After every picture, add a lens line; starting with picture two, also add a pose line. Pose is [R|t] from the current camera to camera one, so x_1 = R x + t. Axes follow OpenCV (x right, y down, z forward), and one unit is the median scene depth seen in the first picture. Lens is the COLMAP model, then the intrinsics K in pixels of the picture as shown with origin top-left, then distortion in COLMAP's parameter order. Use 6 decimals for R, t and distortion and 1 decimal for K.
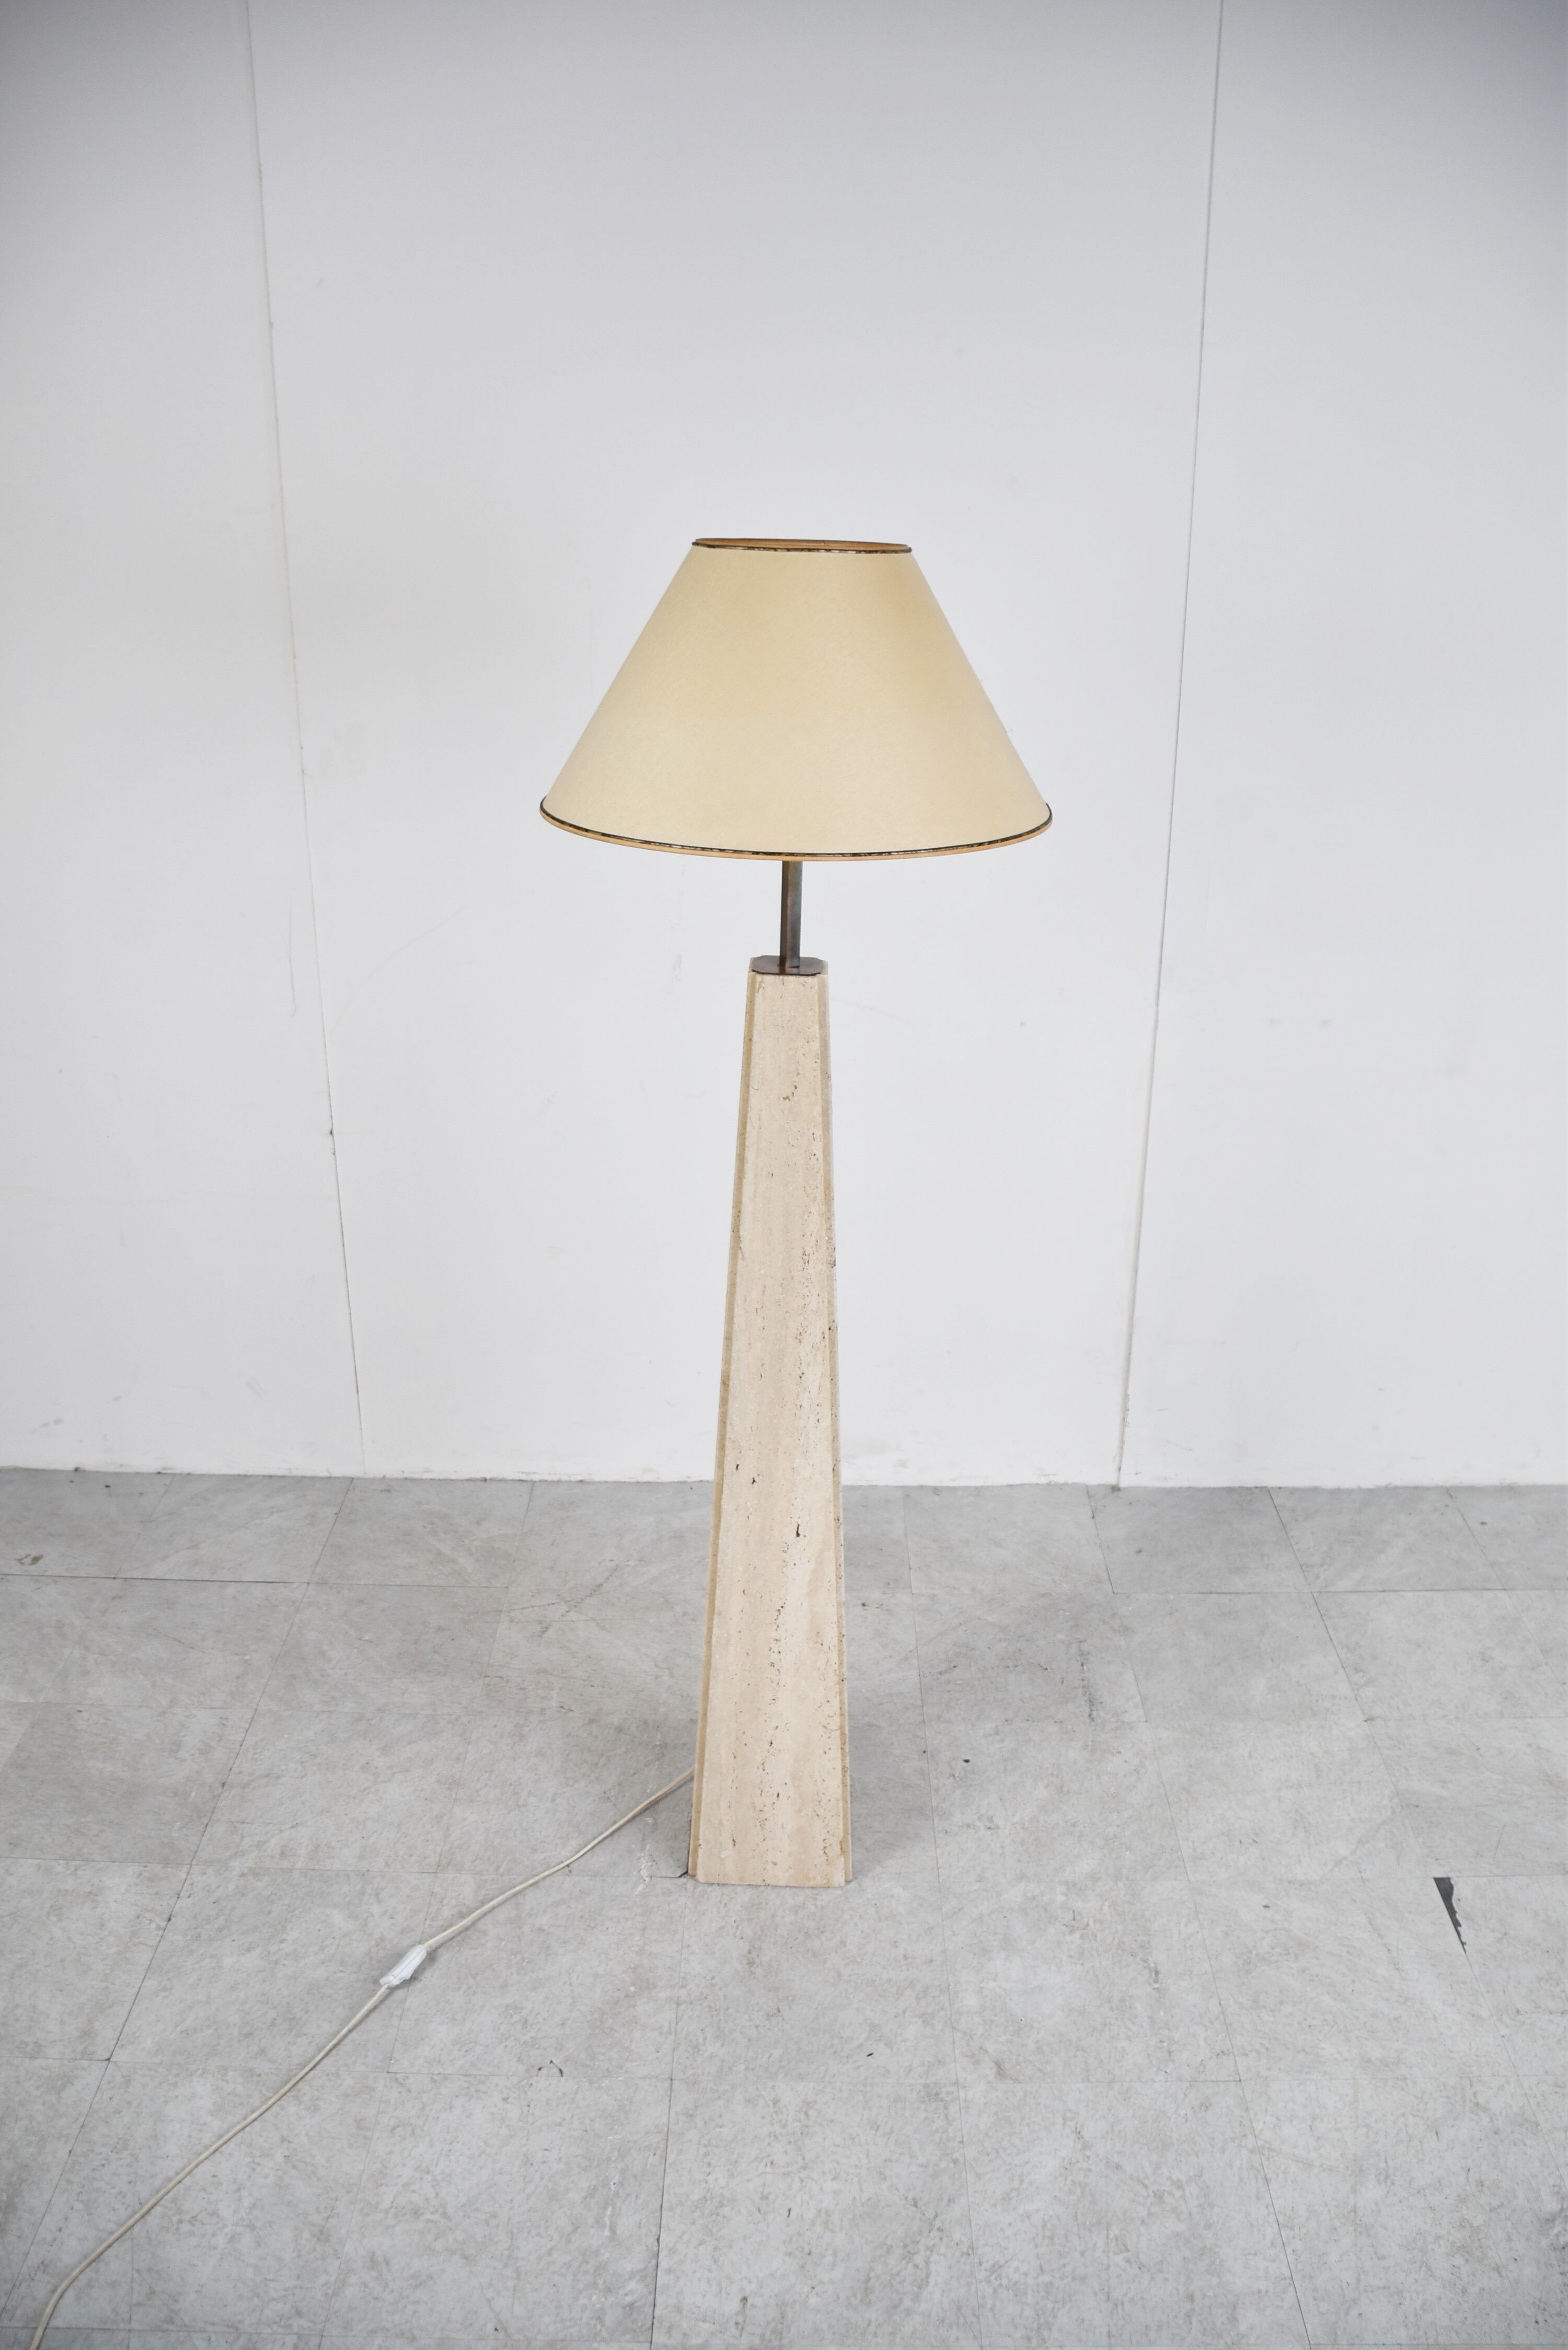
lens RADIAL K [[1821.6, 0, 797.1], [0, 1821.6, 1170.5], [0, 0, 1]] dist [-0.151868, 0.086554]
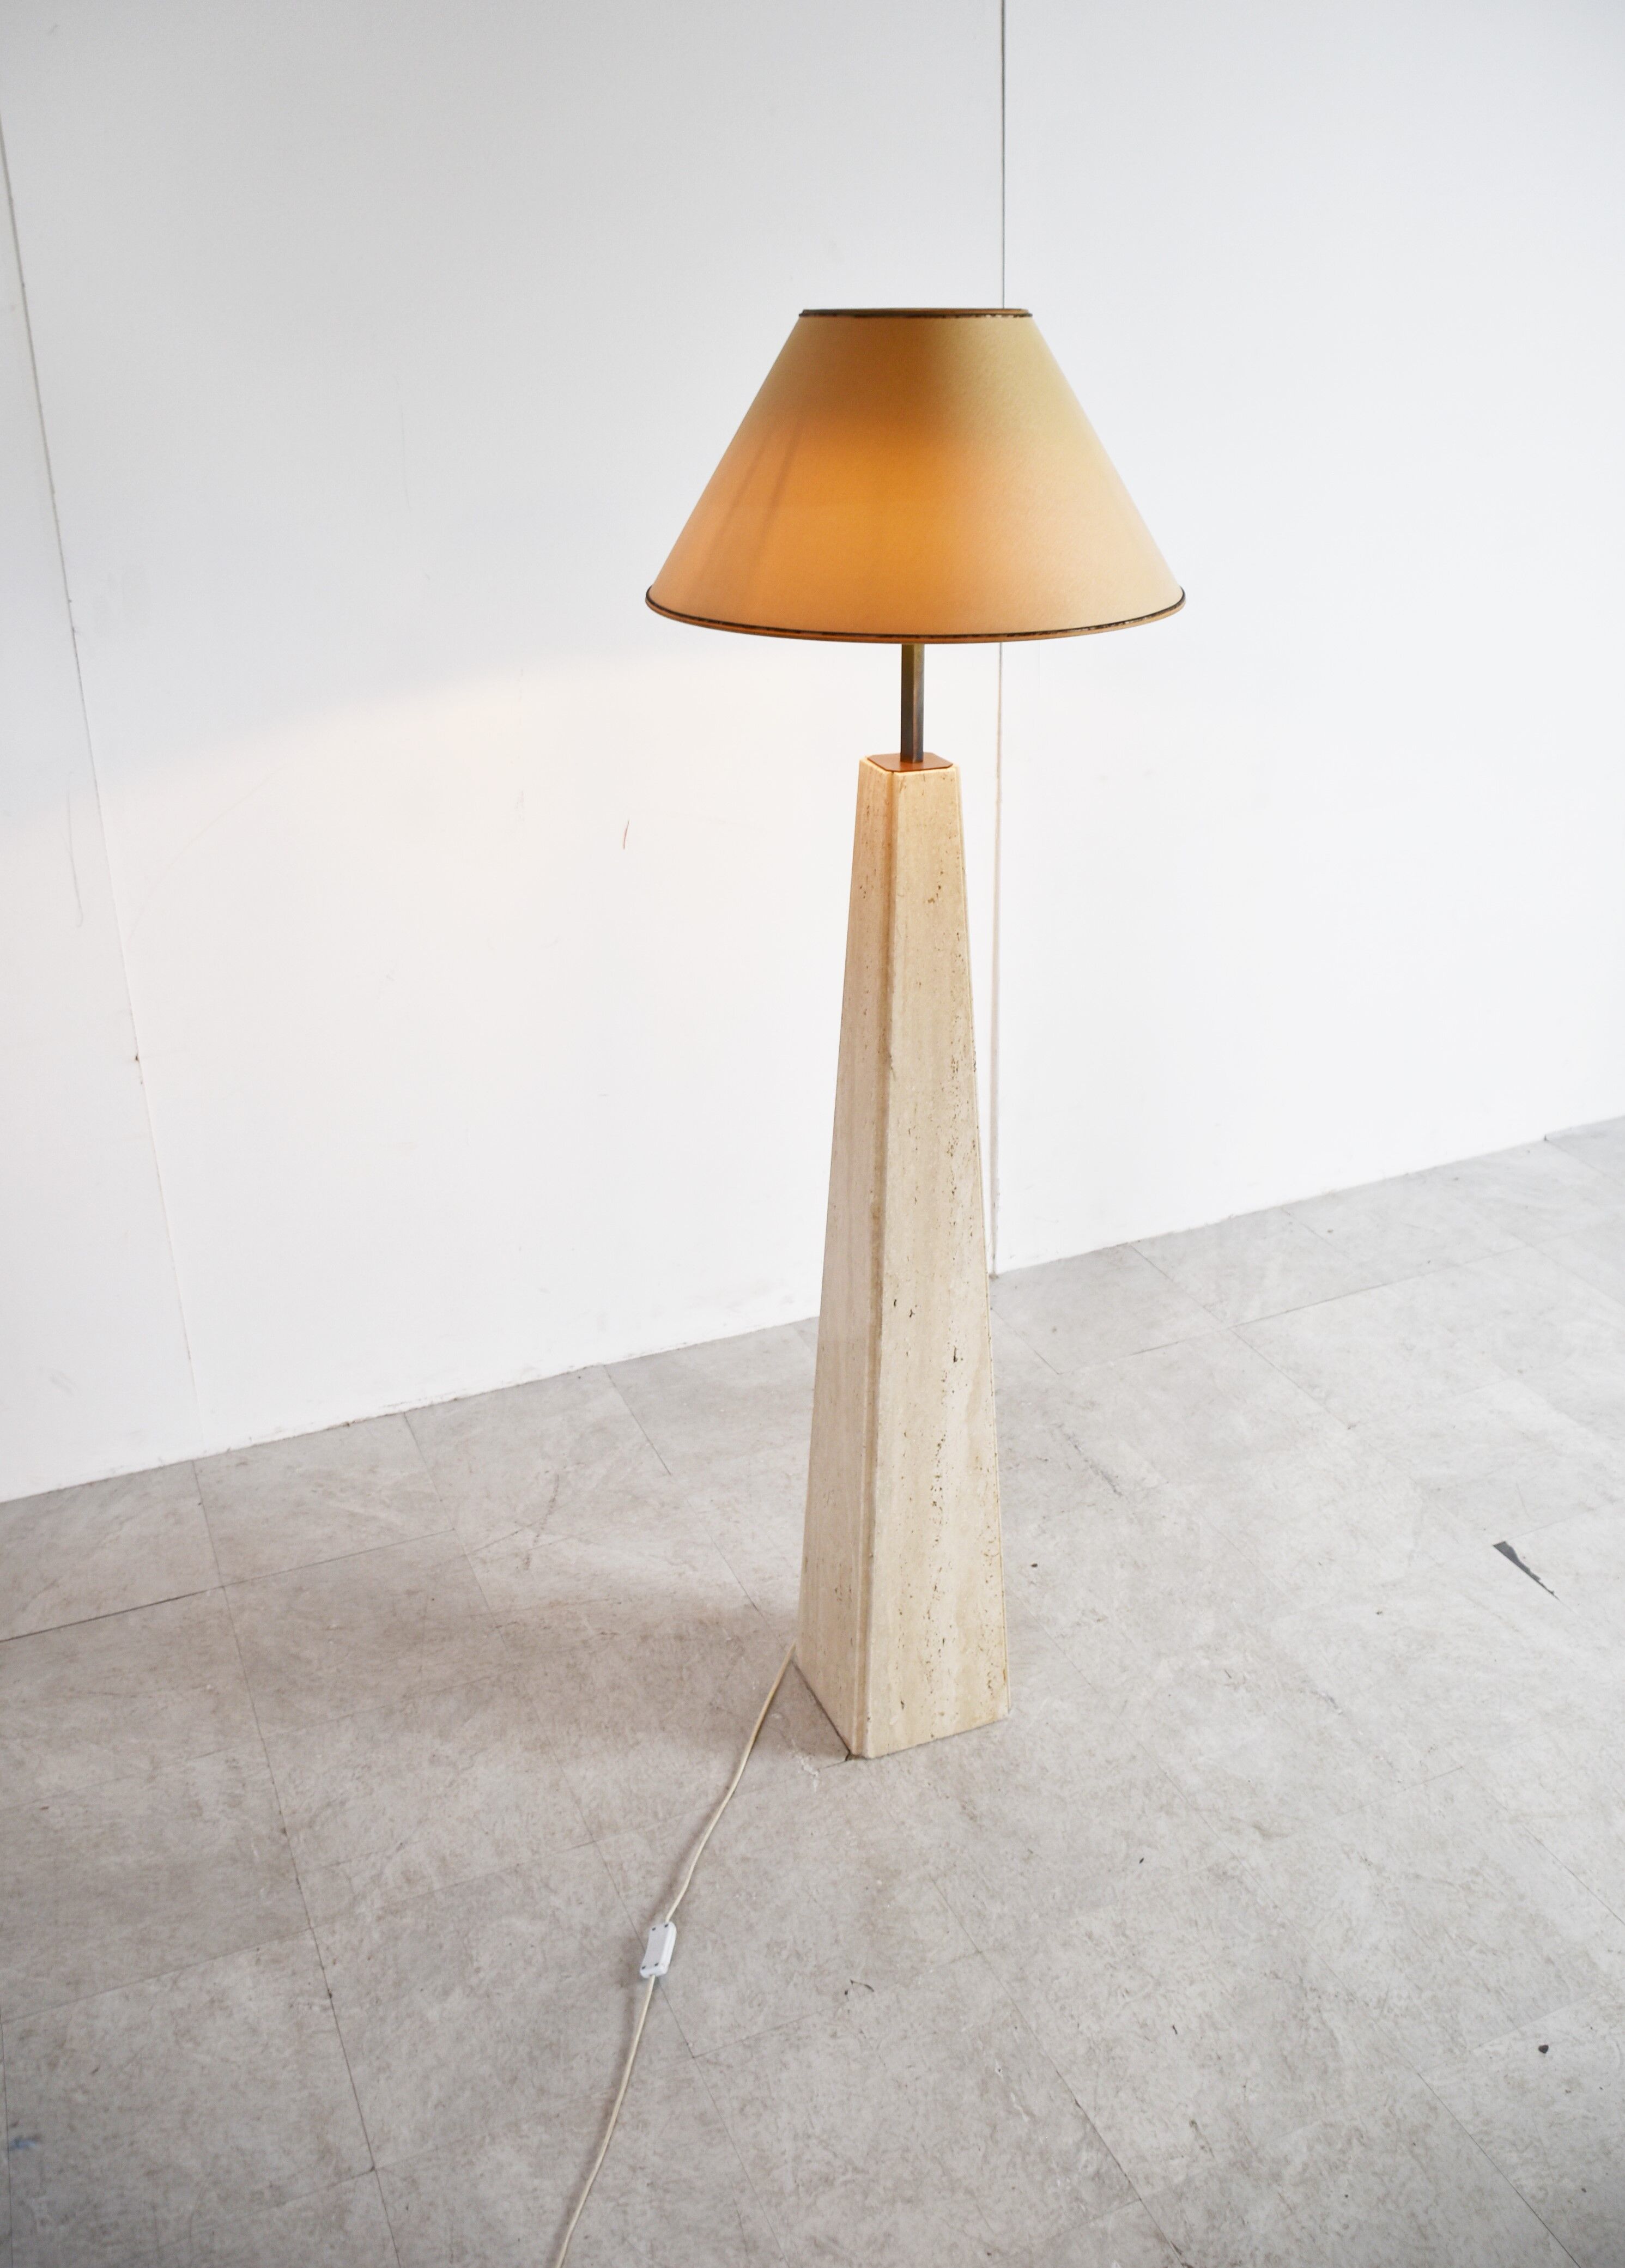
lens RADIAL K [[1959.7, 0, 821.5], [0, 1959.7, 1039.5], [0, 0, 1]] dist [-0.141170, 0.093149]
pose [[0.915558, -0.176674, 0.361302, -0.380665], [0.171179, 0.984097, 0.047439, -0.023163], [-0.363937, 0.018414, 0.931241, 0.065080]]
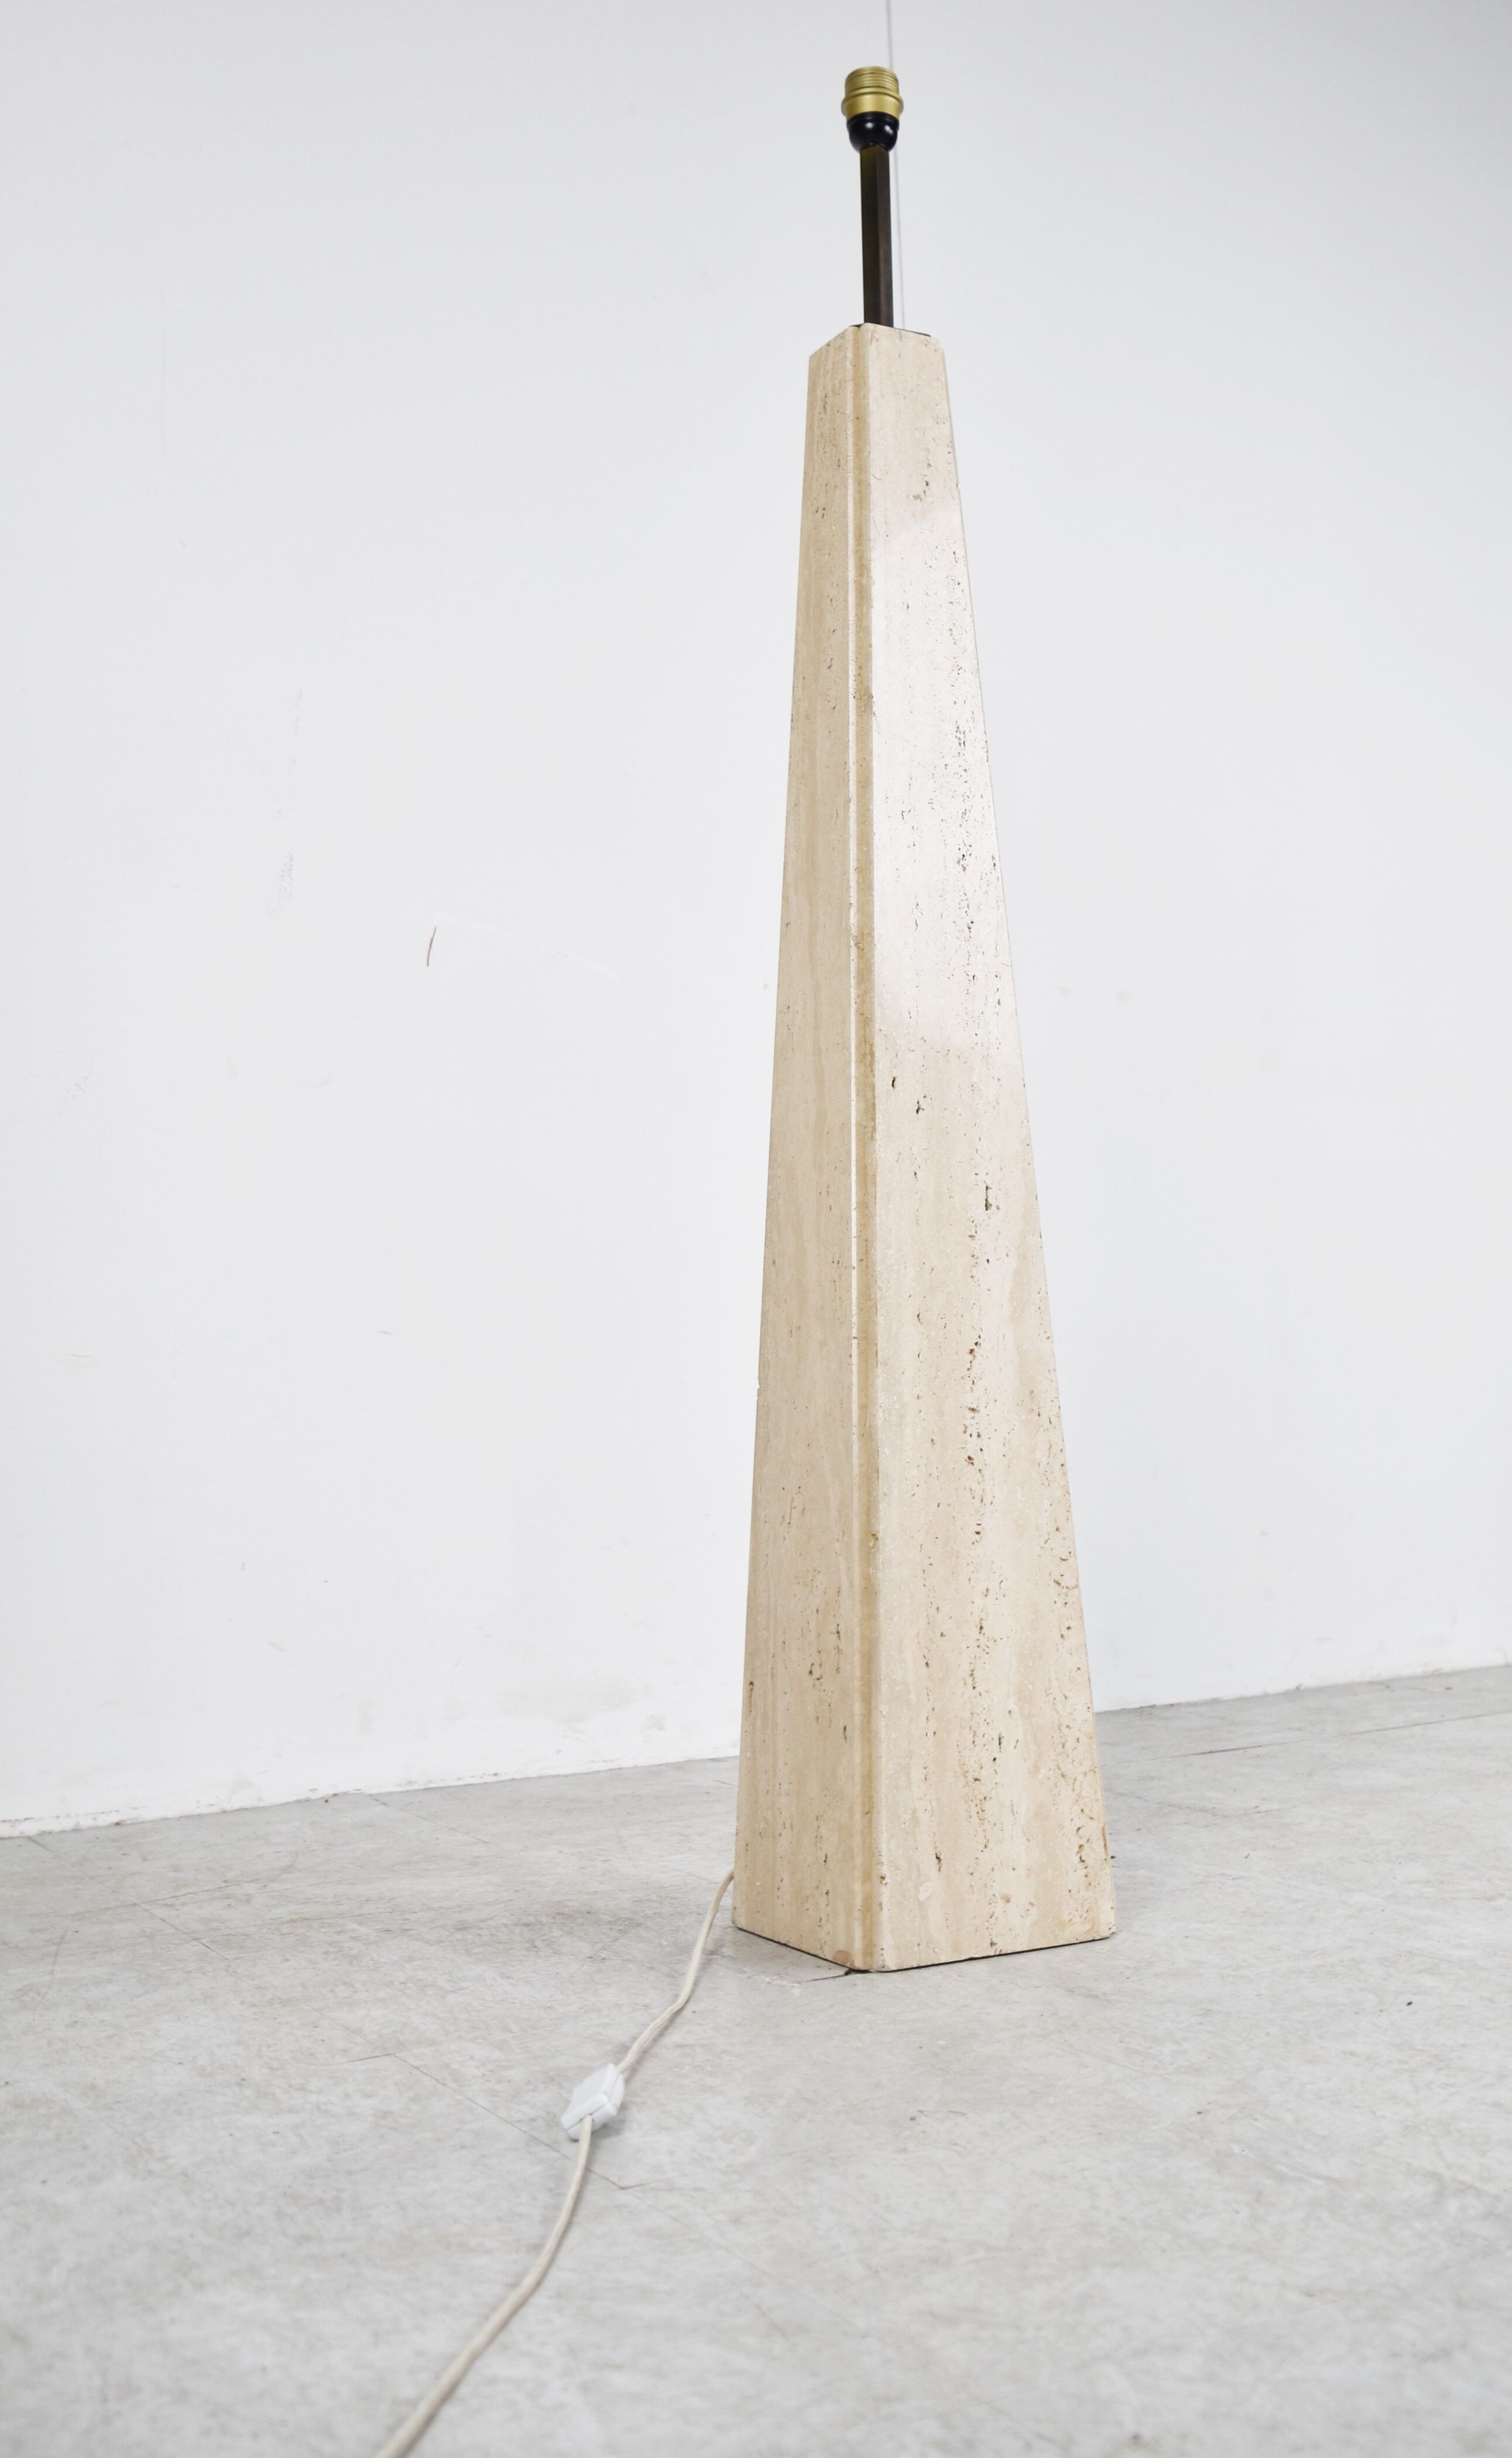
lens RADIAL K [[2538.5, 0, 873.1], [0, 2538.5, 1157.6], [0, 0, 1]] dist [-0.074197, 0.169603]
pose [[0.858142, 0.008424, 0.513343, -0.443958], [0.227369, 0.890235, -0.394696, 0.485268], [-0.460320, 0.455424, 0.762033, 0.339013]]
